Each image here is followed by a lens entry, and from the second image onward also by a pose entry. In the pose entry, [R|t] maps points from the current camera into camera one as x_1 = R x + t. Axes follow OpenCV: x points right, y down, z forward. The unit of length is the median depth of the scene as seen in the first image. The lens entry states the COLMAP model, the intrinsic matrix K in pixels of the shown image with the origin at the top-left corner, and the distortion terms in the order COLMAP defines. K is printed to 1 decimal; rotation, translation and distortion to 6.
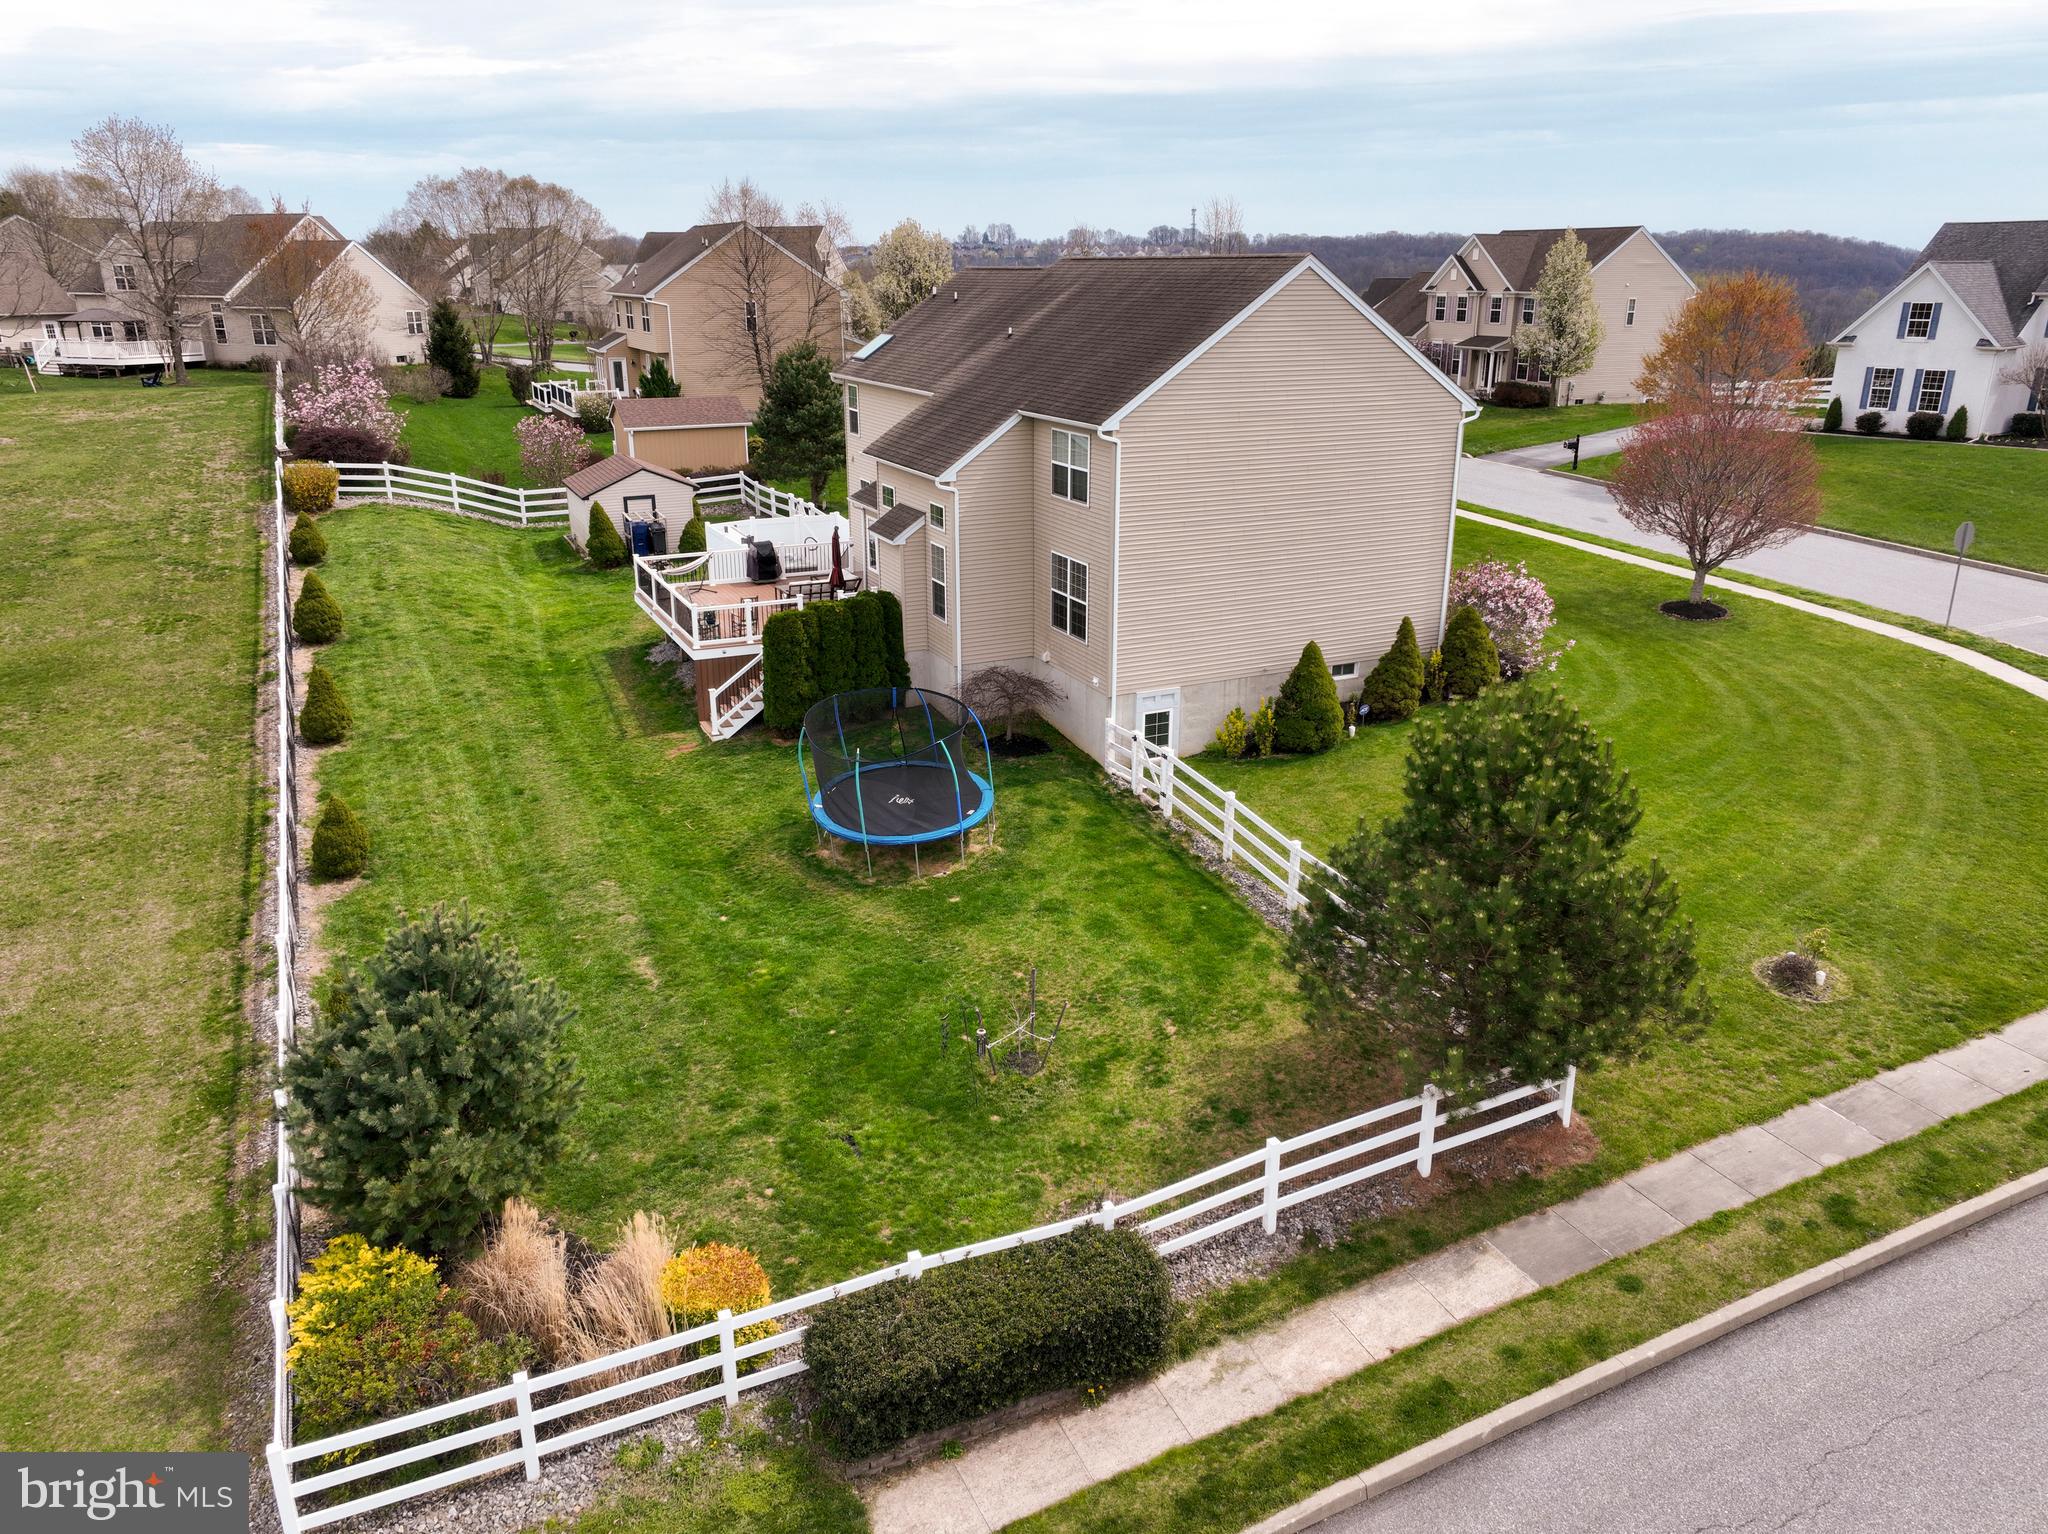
lens RADIAL K [[1441.1, 0, 1024.0], [0, 1441.1, 767.0], [0, 0, 1]] dist [-0.000653, 0.002792]
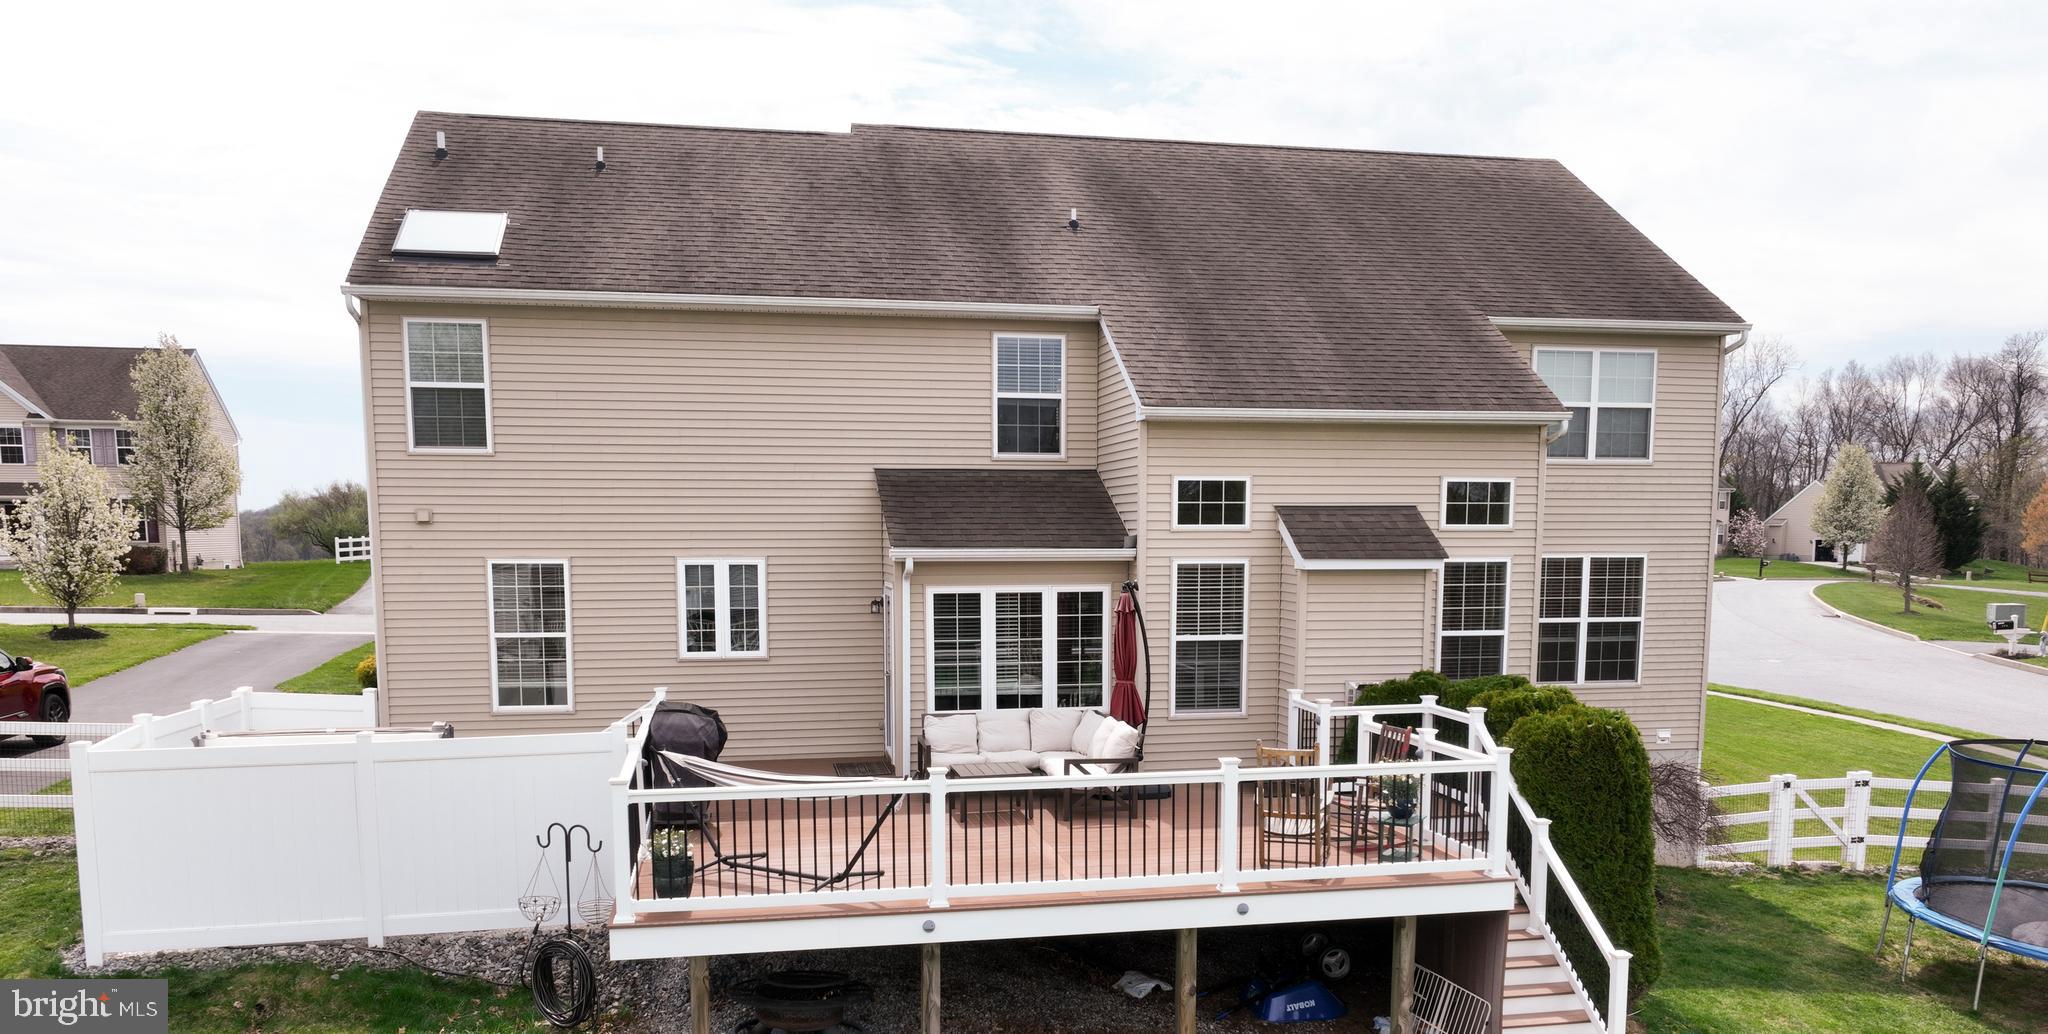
lens RADIAL K [[1458.5, 0, 1022.7], [0, 1458.5, 714.0], [0, 0, 1]] dist [0.003360, 0.008478]
pose [[0.246226, -0.120596, 0.961681, -0.593764], [0.318651, 0.947142, 0.037186, -0.170396], [-0.915333, 0.297285, 0.271639, 1.009798]]
